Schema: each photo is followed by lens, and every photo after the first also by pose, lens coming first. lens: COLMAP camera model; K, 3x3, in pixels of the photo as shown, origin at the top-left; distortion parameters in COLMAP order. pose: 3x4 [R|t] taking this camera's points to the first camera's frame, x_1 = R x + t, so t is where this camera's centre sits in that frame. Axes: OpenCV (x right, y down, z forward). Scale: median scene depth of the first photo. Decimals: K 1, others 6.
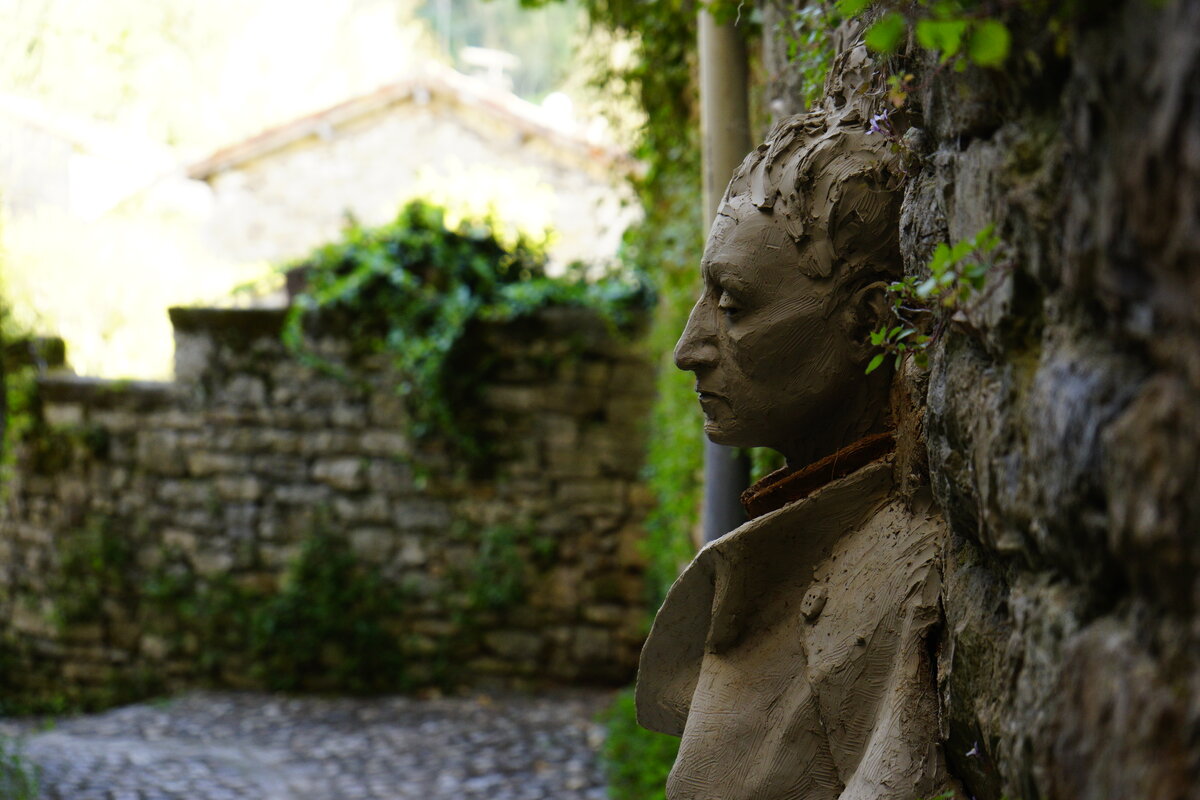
lens RADIAL K [[2472.6, 0, 595.7], [0, 2472.6, 396.4], [0, 0, 1]] dist [-0.021671, 0.000000]
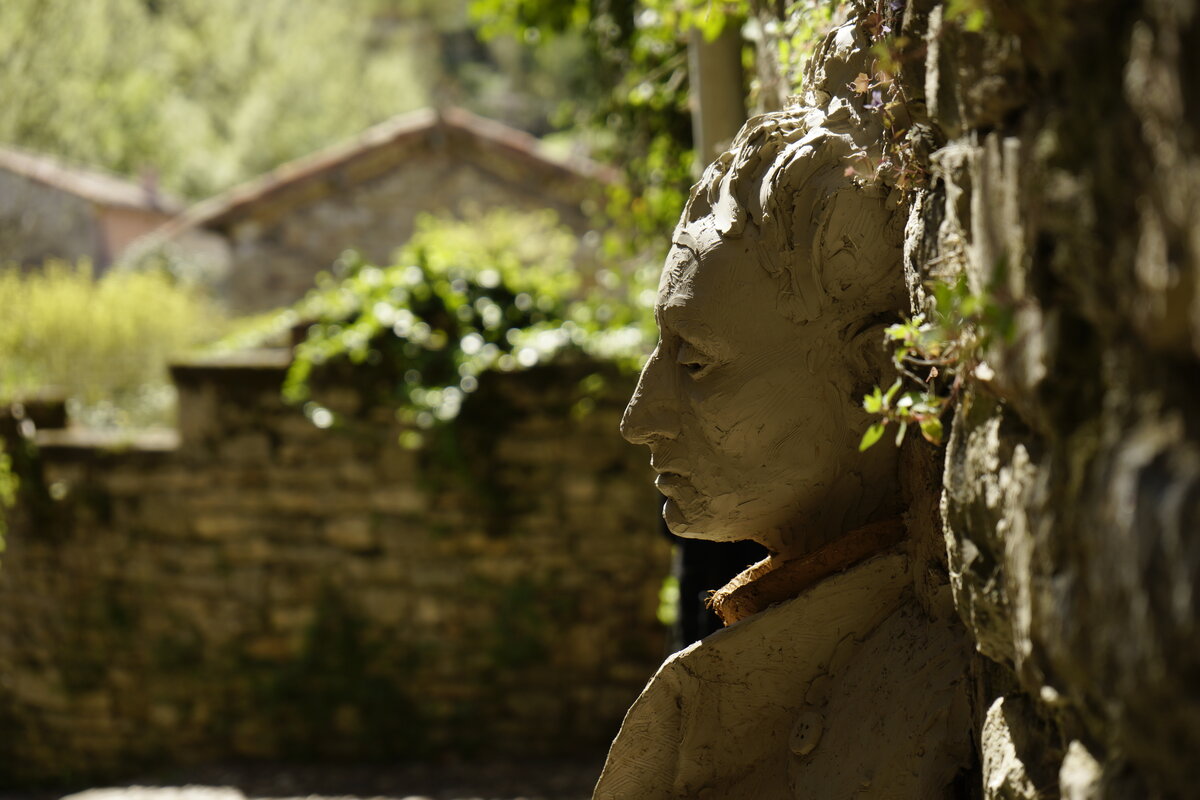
lens RADIAL K [[2472.6, 0, 606.6], [0, 2472.6, 399.2], [0, 0, 1]] dist [-0.021671, 0.000000]
pose [[0.999602, -0.026895, -0.008465, 0.005954], [0.026751, 0.999504, -0.016642, -0.002146], [0.008909, 0.016409, 0.999826, 0.037963]]
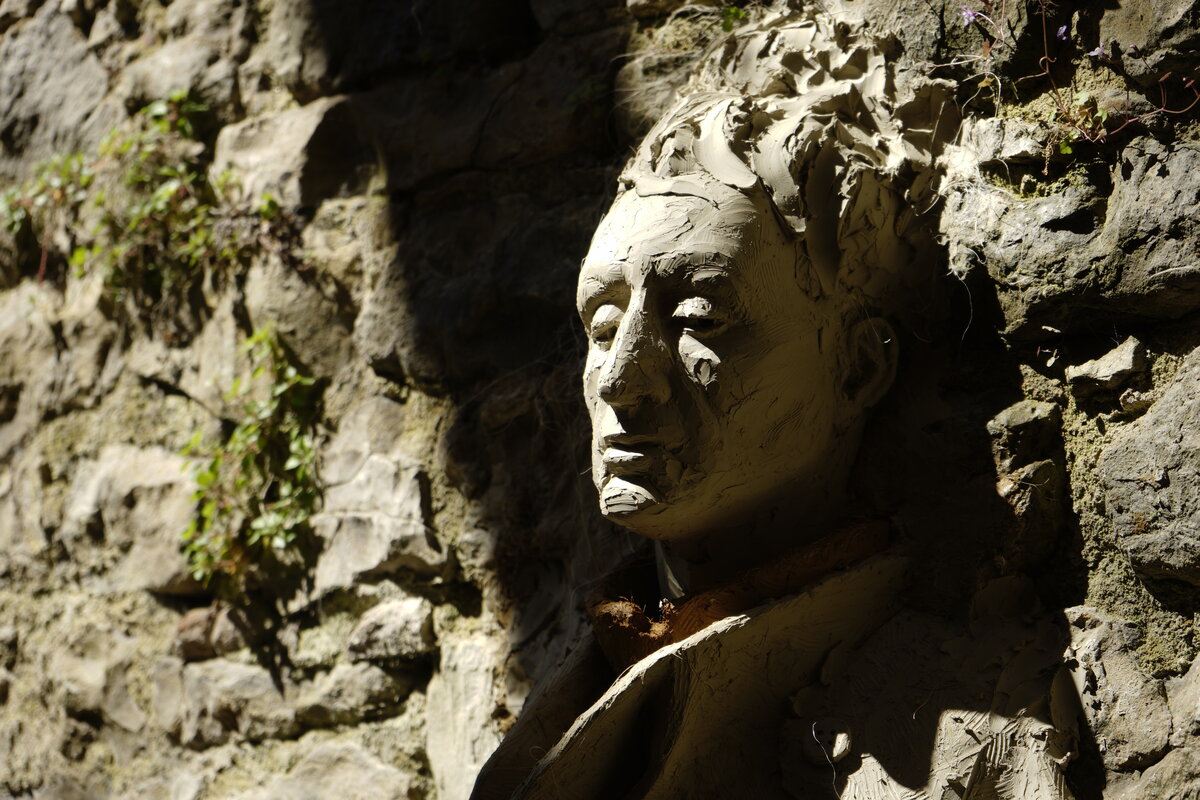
lens RADIAL K [[2472.6, 0, 603.7], [0, 2472.6, 407.0], [0, 0, 1]] dist [-0.021671, 0.000000]
pose [[0.676786, 0.184406, 0.712709, -0.082841], [-0.001428, 0.968446, -0.249219, 0.029321], [-0.736178, 0.167650, 0.655694, 0.102162]]
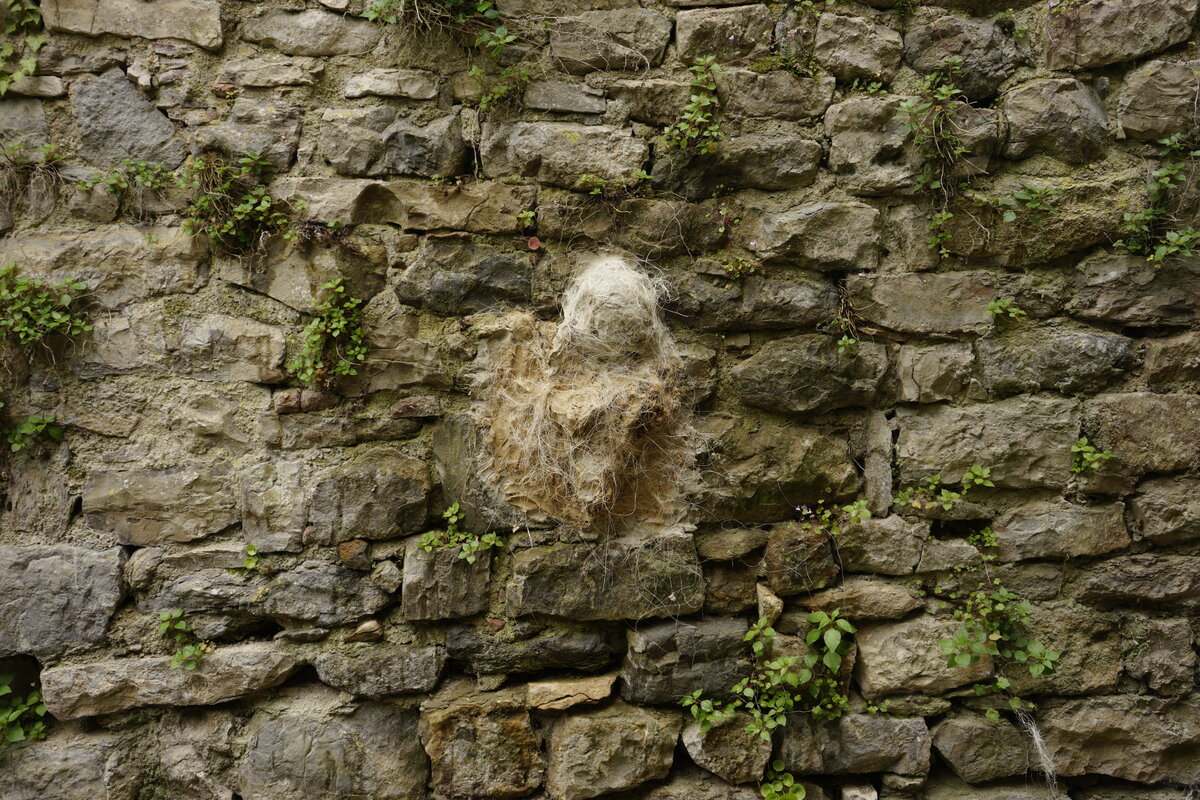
lens RADIAL K [[1055.8, 0, 594.4], [0, 1055.8, 399.8], [0, 0, 1]] dist [-0.003252, 0.011083]
pose [[-0.089285, -0.075052, 0.993174, -0.153322], [0.062004, 0.994804, 0.080749, -0.010218], [-0.994074, 0.068790, -0.084168, 0.205155]]
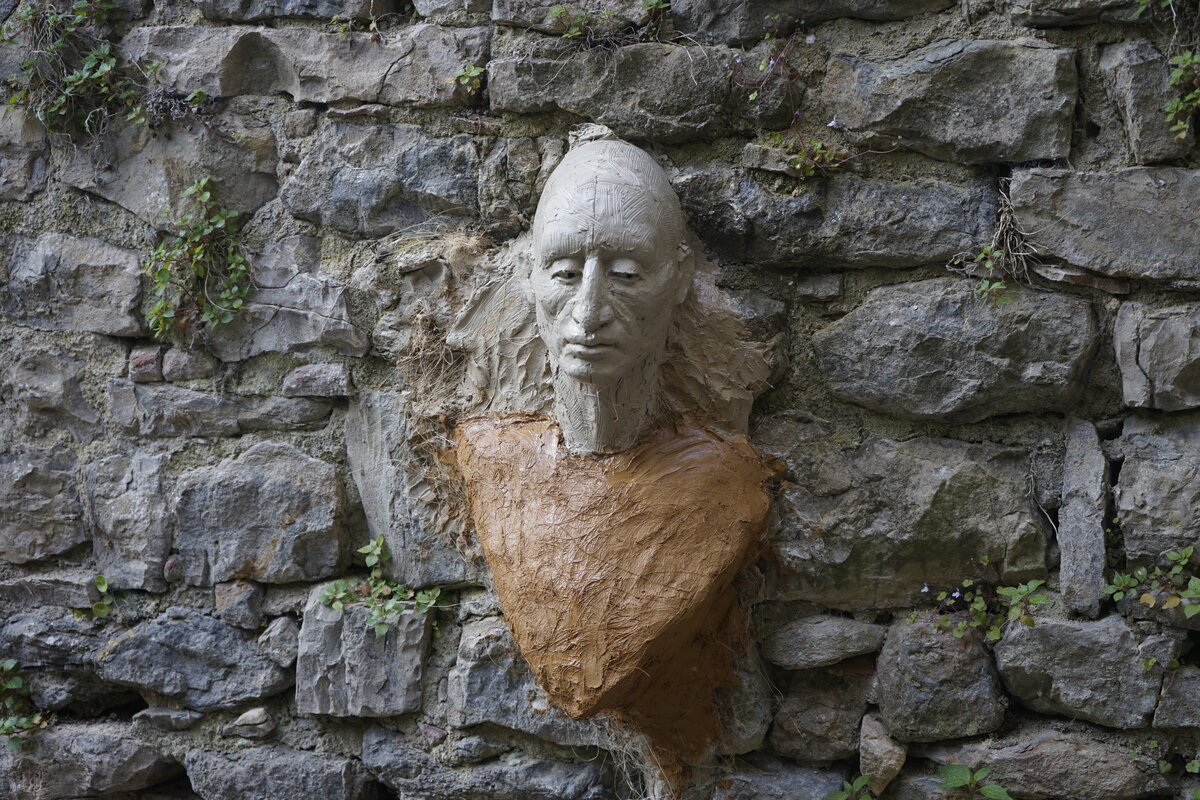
lens RADIAL K [[1867.2, 0, 604.5], [0, 1867.2, 400.9], [0, 0, 1]] dist [-0.010188, 0.000000]
pose [[0.293459, -0.087275, 0.951979, -0.156002], [0.050849, 0.995839, 0.075621, -0.007950], [-0.954618, 0.026216, 0.296676, 0.131774]]
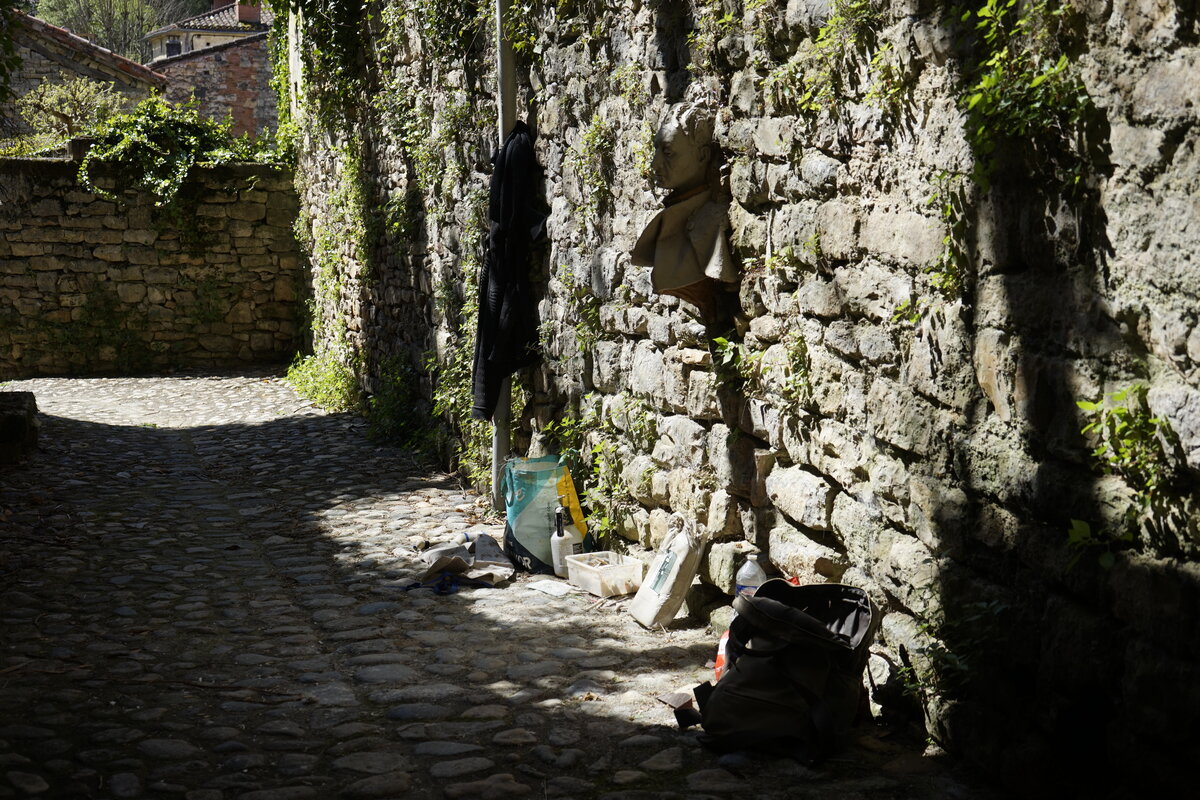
lens RADIAL K [[1629.7, 0, 604.0], [0, 1629.7, 408.1], [0, 0, 1]] dist [-0.009564, 0.000000]
pose [[0.943316, -0.040600, 0.329402, -0.167030], [0.004640, 0.994006, 0.109228, 0.015502], [-0.331862, -0.101508, 0.937850, -0.265403]]
